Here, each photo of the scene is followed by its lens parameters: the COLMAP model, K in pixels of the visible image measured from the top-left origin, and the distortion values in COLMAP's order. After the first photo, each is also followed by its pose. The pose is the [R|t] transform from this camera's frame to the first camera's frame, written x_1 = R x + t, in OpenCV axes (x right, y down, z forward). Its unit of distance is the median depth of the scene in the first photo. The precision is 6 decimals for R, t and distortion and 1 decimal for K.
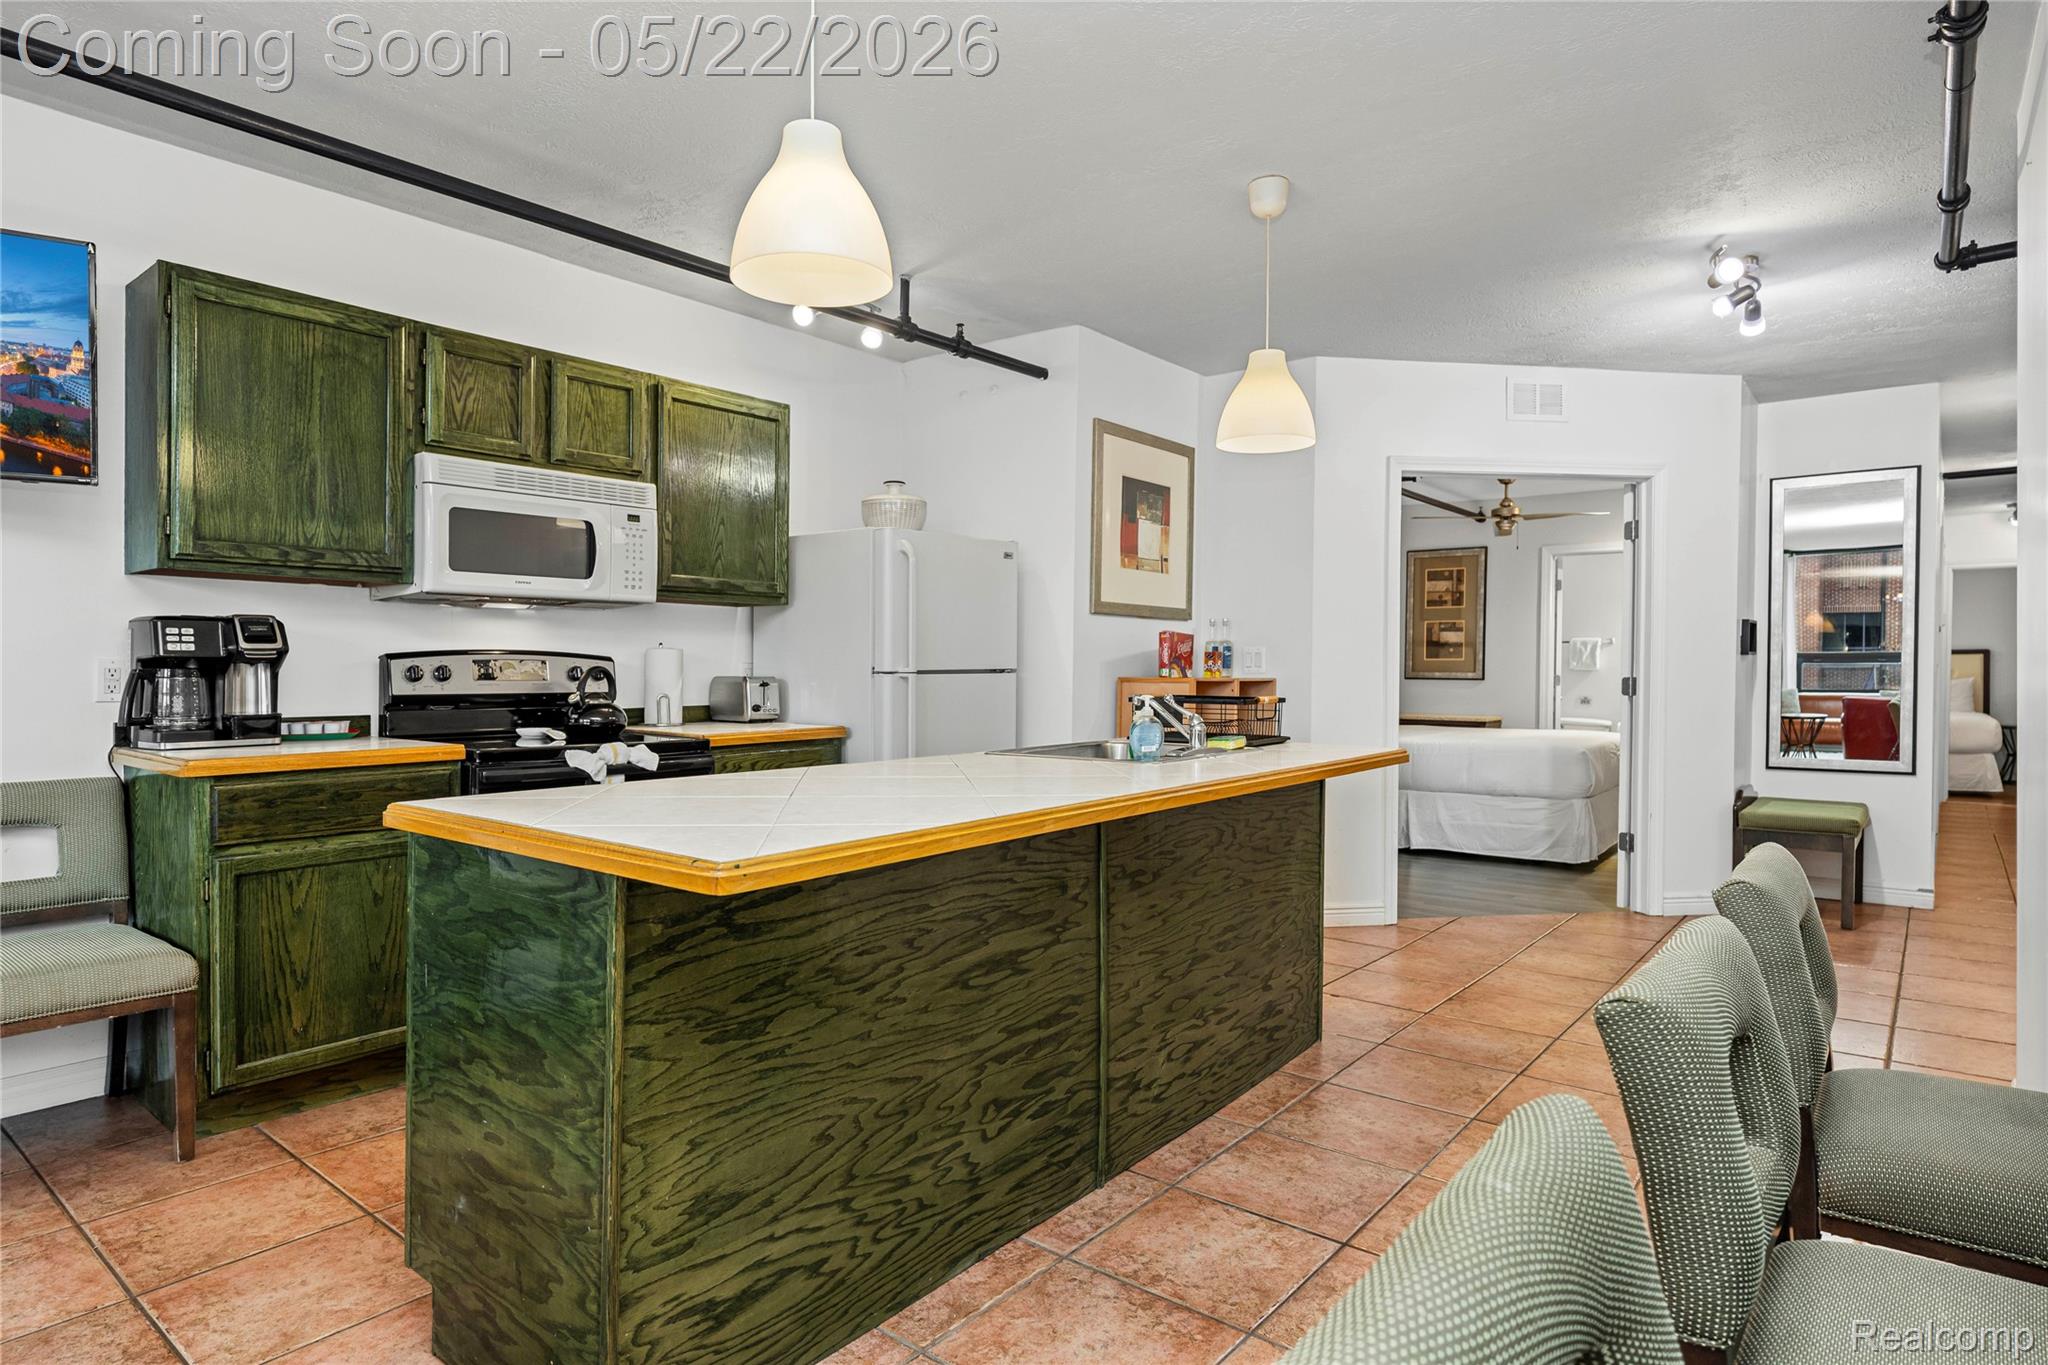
lens RADIAL K [[1126.3, 0, 1014.2], [0, 1126.3, 676.4], [0, 0, 1]] dist [0.013130, -0.007560]
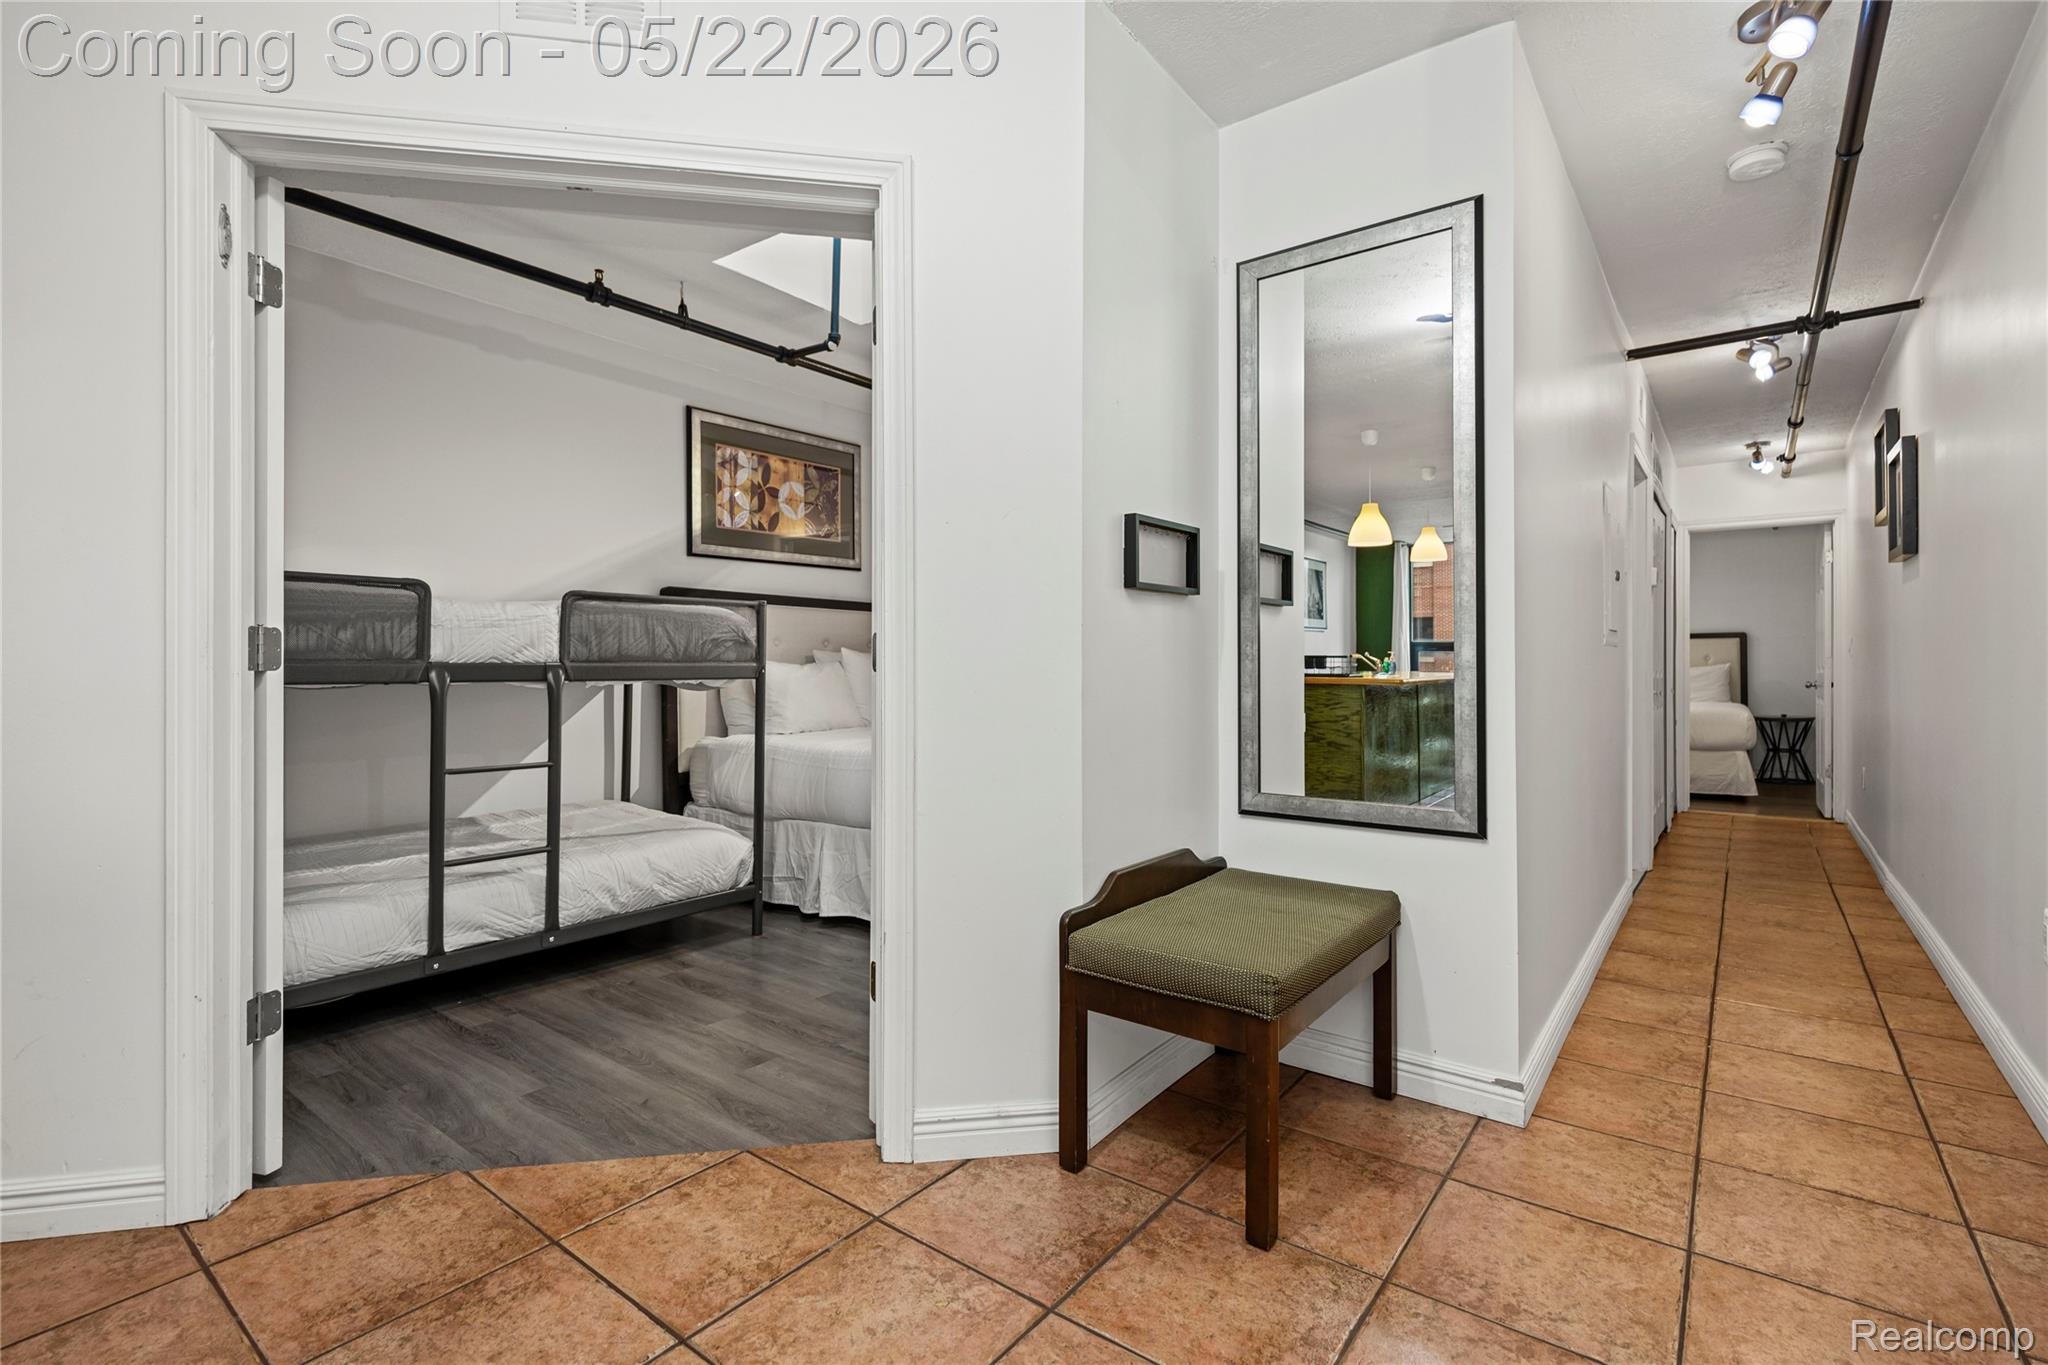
lens RADIAL K [[884.2, 0, 1020.3], [0, 884.2, 652.1], [0, 0, 1]] dist [-0.008229, -0.002983]
pose [[0.999957, 0.002008, 0.009034, 0.511076], [-0.001815, 0.999773, -0.021233, 0.014160], [-0.009075, 0.021216, 0.999734, 0.539034]]
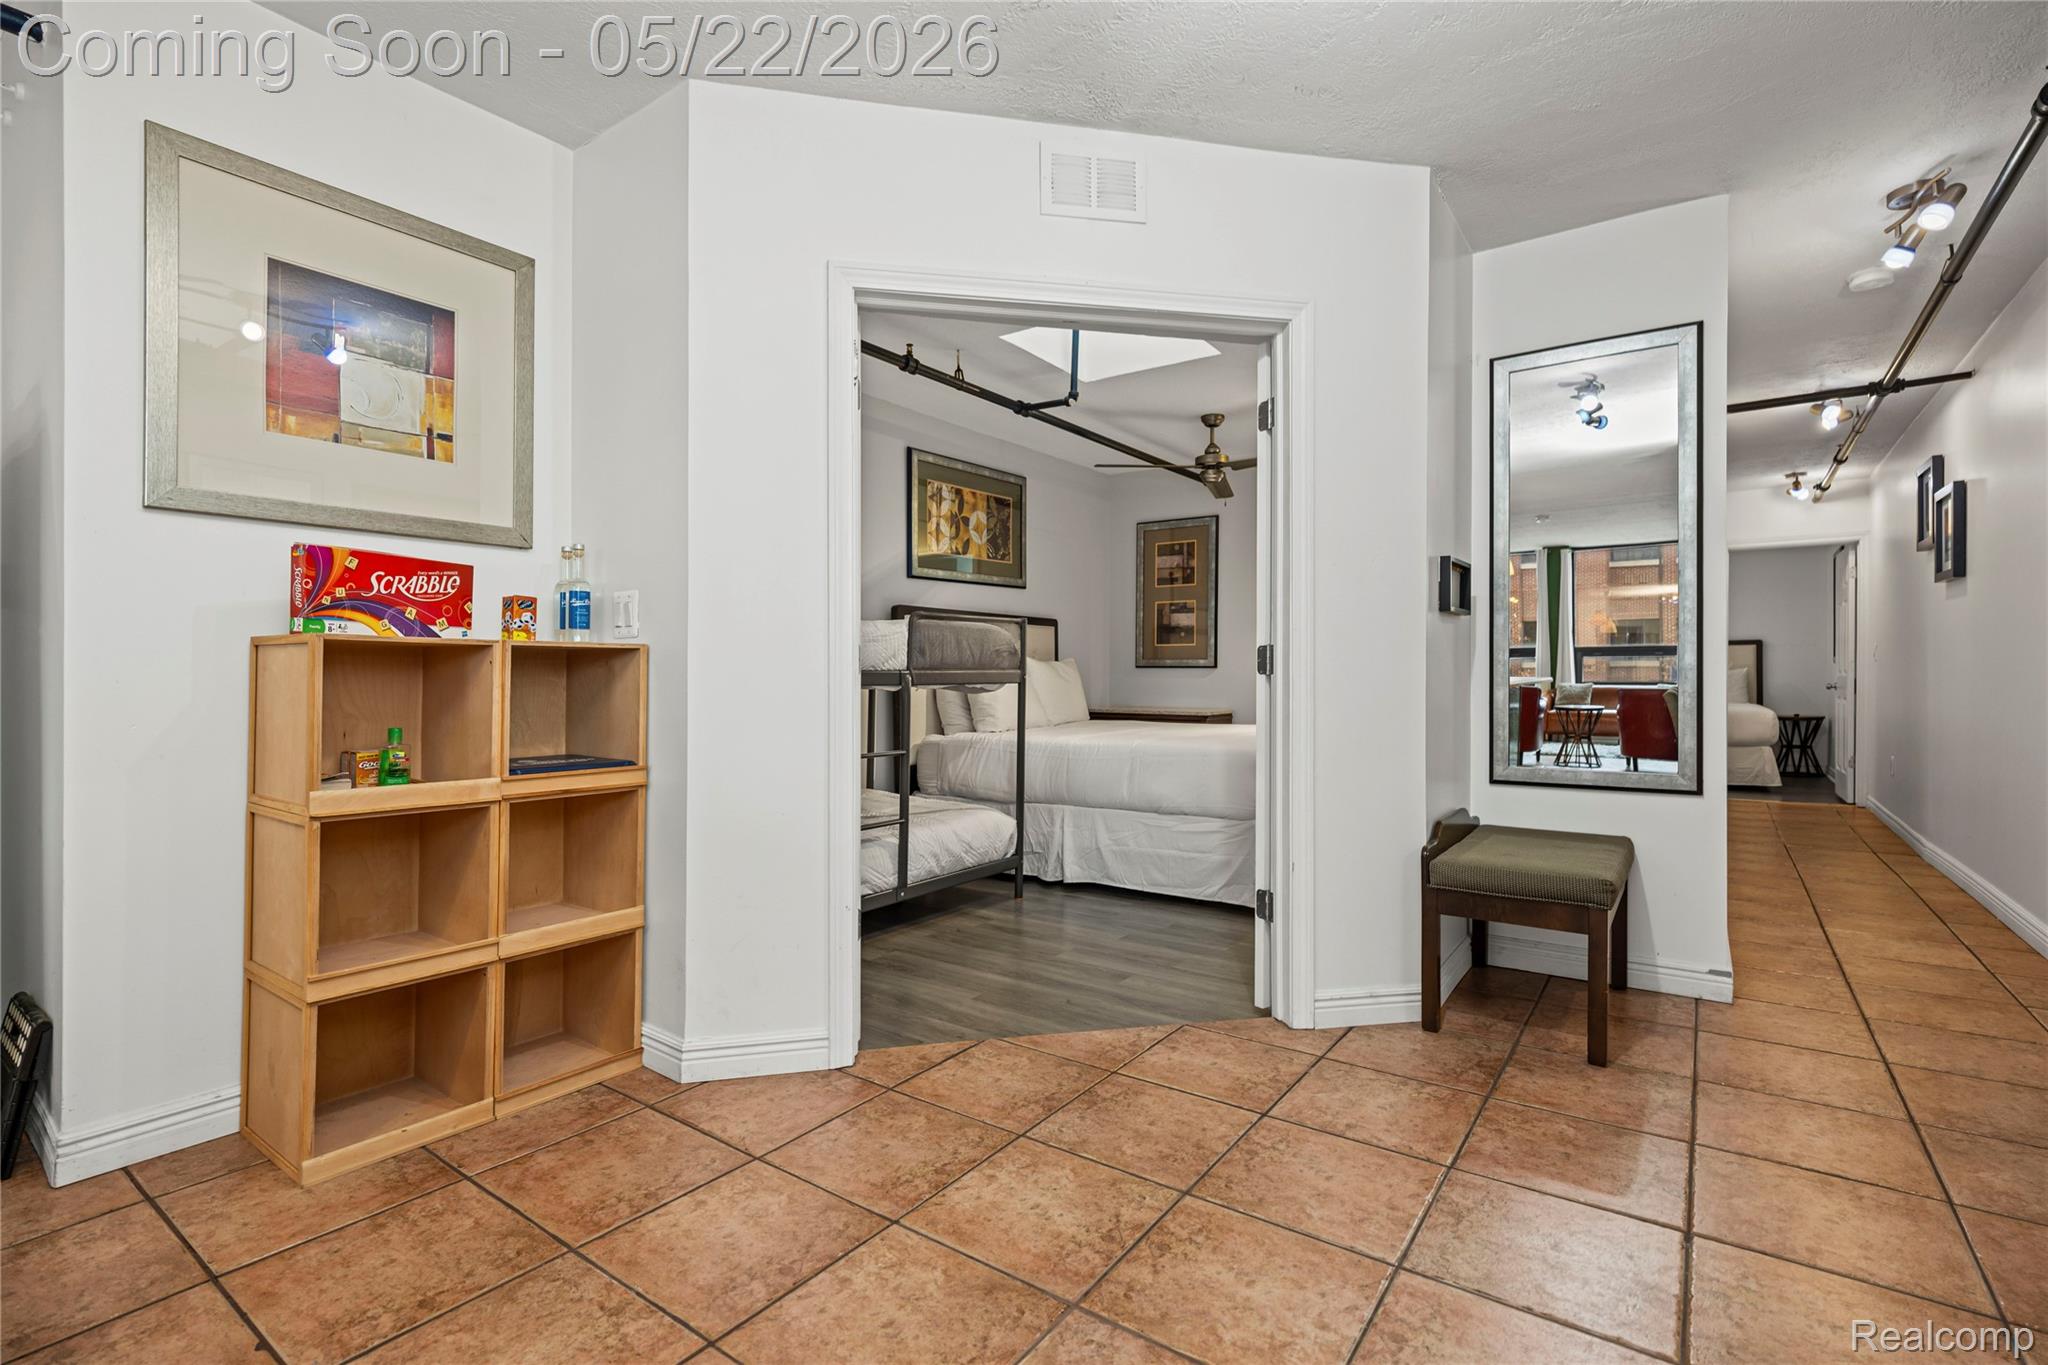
lens RADIAL K [[884.2, 0, 1025.2], [0, 884.2, 667.8], [0, 0, 1]] dist [-0.008229, -0.002983]
pose [[0.999574, -0.001825, 0.029143, 0.335359], [0.002259, 0.999887, -0.014862, 0.017636], [-0.029112, 0.014921, 0.999465, 0.433037]]
